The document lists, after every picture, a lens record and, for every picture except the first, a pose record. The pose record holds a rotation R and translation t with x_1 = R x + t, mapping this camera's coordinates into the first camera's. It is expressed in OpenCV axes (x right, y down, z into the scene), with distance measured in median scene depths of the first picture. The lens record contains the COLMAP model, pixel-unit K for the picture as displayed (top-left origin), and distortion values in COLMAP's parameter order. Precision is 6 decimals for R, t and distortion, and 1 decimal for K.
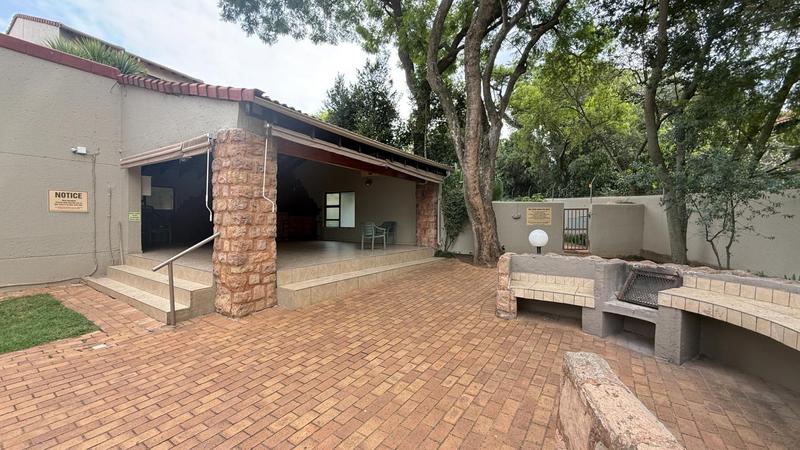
lens RADIAL K [[337.1, 0, 400.0], [0, 337.1, 225.0], [0, 0, 1]] dist [-0.000037, -0.000006]
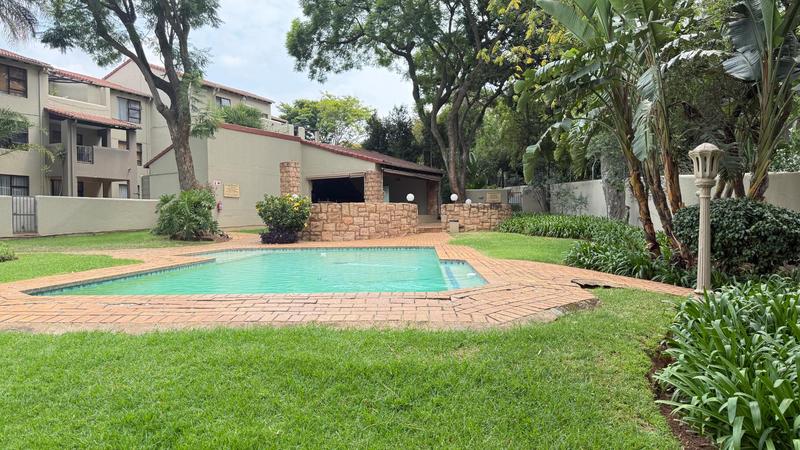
lens RADIAL K [[553.1, 0, 402.6], [0, 553.1, 227.5], [0, 0, 1]] dist [0.070277, -0.108625]
pose [[0.999672, -0.021788, 0.013497, -0.122771], [0.021779, 0.999762, 0.000826, 0.121393], [-0.013512, -0.000532, 0.999909, -1.919245]]
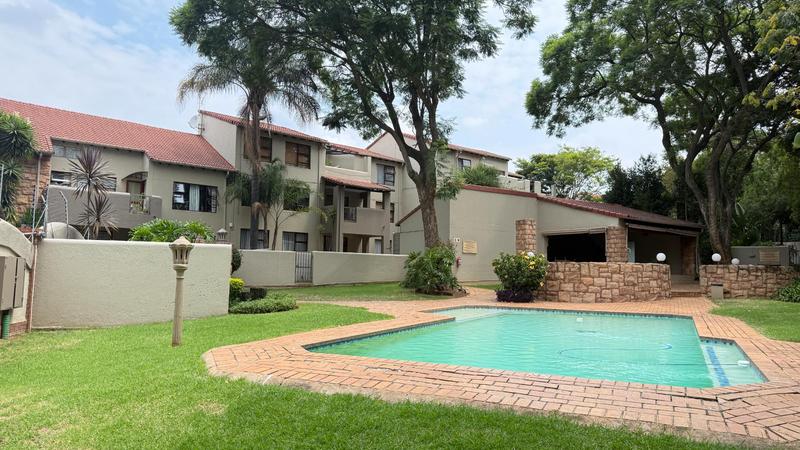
lens RADIAL K [[553.1, 0, 402.6], [0, 553.1, 227.5], [0, 0, 1]] dist [0.070277, -0.108625]
pose [[0.920012, -0.025309, -0.391071, -0.124309], [-0.013778, 0.995207, -0.096819, 0.110729], [0.391647, 0.094463, 0.915254, -1.923206]]
